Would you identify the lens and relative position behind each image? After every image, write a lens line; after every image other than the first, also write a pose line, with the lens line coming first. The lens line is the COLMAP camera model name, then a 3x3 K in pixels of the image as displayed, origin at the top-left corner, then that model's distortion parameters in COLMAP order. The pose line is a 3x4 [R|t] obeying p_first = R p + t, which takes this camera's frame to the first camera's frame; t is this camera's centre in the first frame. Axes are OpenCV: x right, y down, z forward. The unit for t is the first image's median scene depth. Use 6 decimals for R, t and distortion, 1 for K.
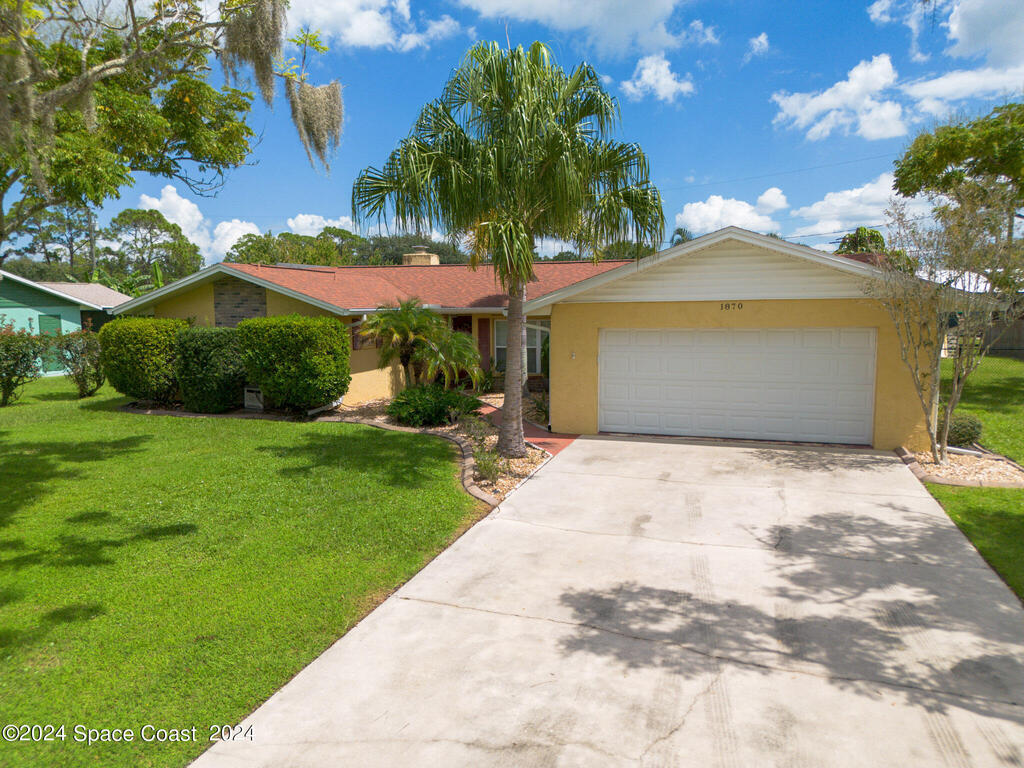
lens RADIAL K [[729.0, 0, 513.3], [0, 729.0, 384.5], [0, 0, 1]] dist [0.042476, -0.025338]
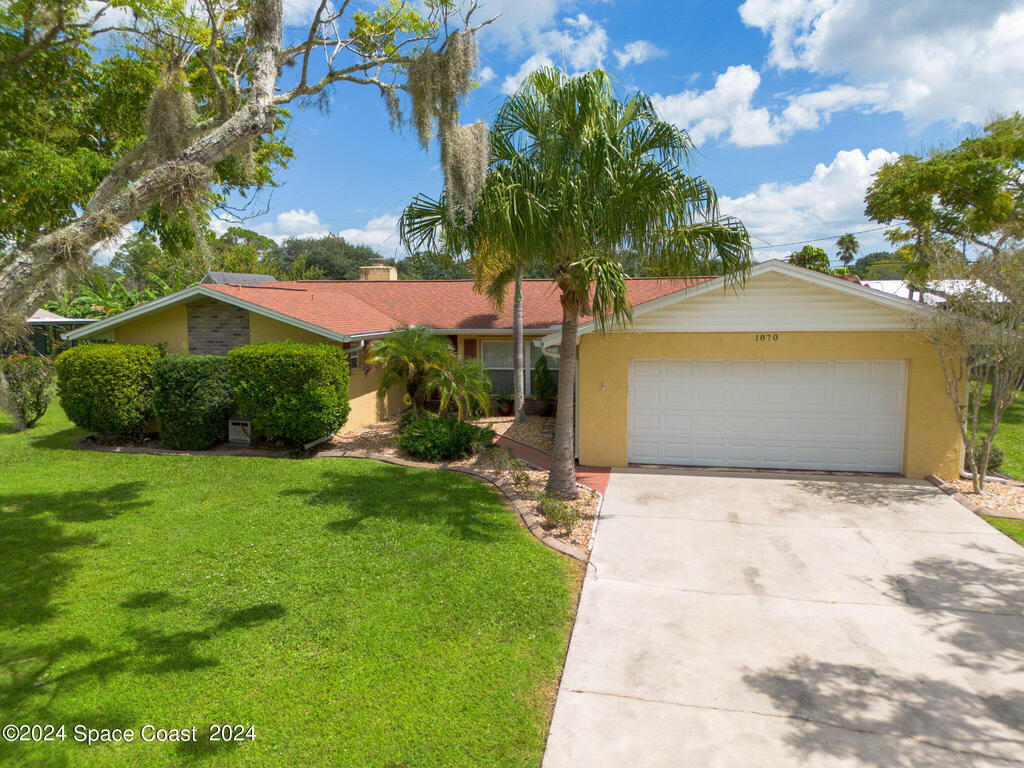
lens RADIAL K [[729.0, 0, 515.4], [0, 729.0, 382.2], [0, 0, 1]] dist [0.042476, -0.025338]
pose [[0.991165, -0.012143, 0.132078, -0.196825], [0.012852, 0.999907, -0.004518, -0.051273], [-0.132011, 0.006175, 0.991229, 0.061310]]
